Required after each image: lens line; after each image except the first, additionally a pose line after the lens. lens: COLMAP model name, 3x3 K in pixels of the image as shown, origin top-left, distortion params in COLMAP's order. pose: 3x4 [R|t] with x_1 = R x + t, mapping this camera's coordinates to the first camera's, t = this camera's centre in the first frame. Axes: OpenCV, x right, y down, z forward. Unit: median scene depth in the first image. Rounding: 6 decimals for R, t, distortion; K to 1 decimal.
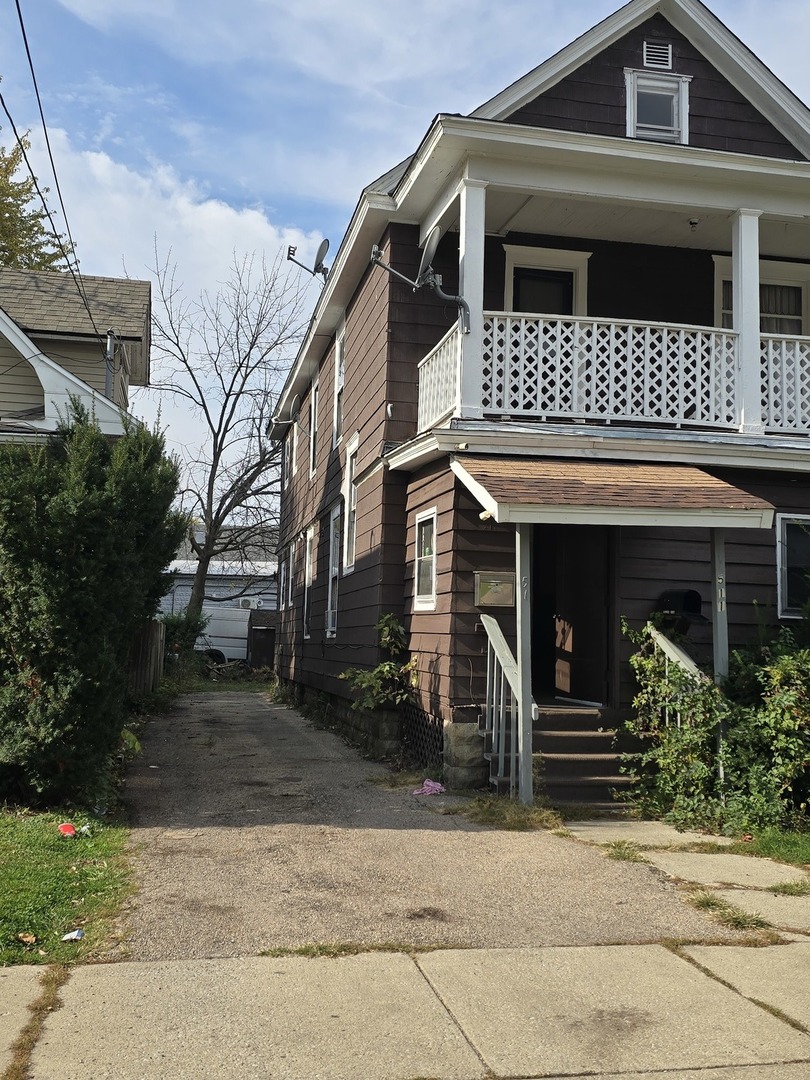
lens RADIAL K [[1048.8, 0, 406.8], [0, 1048.8, 534.7], [0, 0, 1]] dist [0.169321, -0.323146]
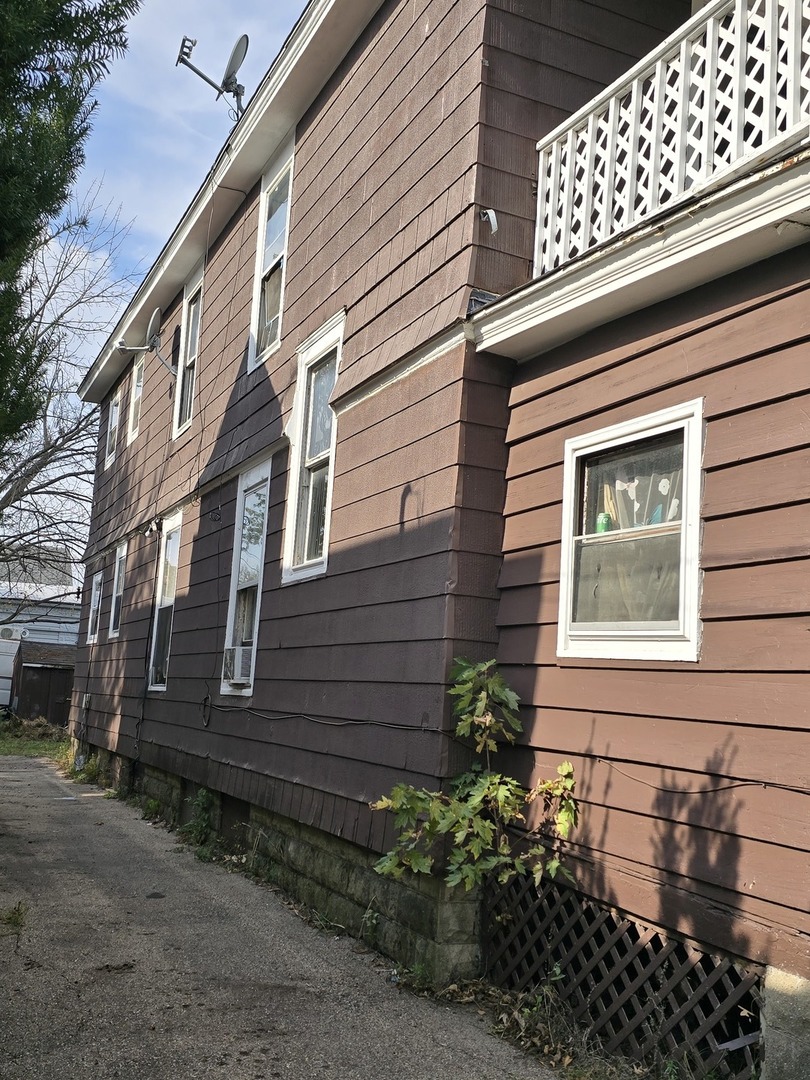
lens RADIAL K [[1052.6, 0, 400.6], [0, 1052.6, 549.8], [0, 0, 1]] dist [0.130436, -0.217216]
pose [[0.974948, 0.067547, 0.211927, -0.164053], [-0.061734, 0.997516, -0.033933, 0.050644], [-0.213693, 0.019999, 0.976696, 0.630605]]
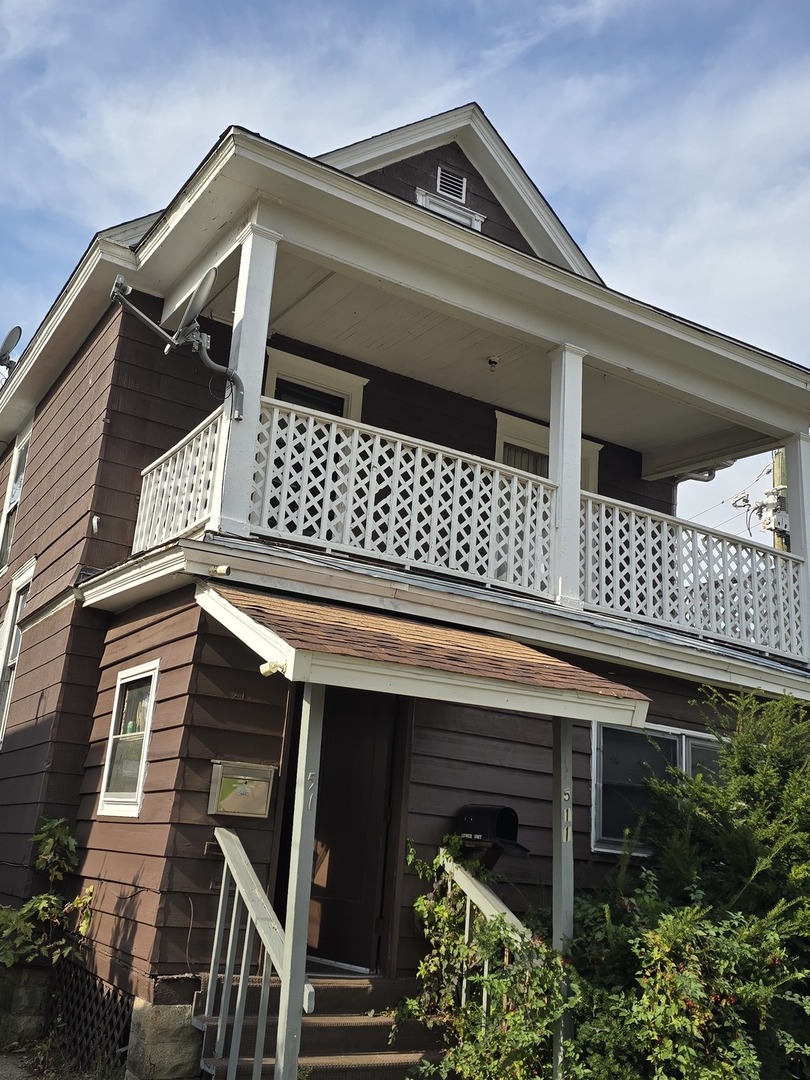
lens RADIAL K [[1052.6, 0, 400.6], [0, 1052.6, 549.8], [0, 0, 1]] dist [0.130436, -0.217216]
pose [[0.943941, 0.131871, 0.302632, -0.042107], [-0.078319, 0.980033, -0.182762, 0.017029], [-0.320691, 0.148815, 0.935421, 0.293366]]
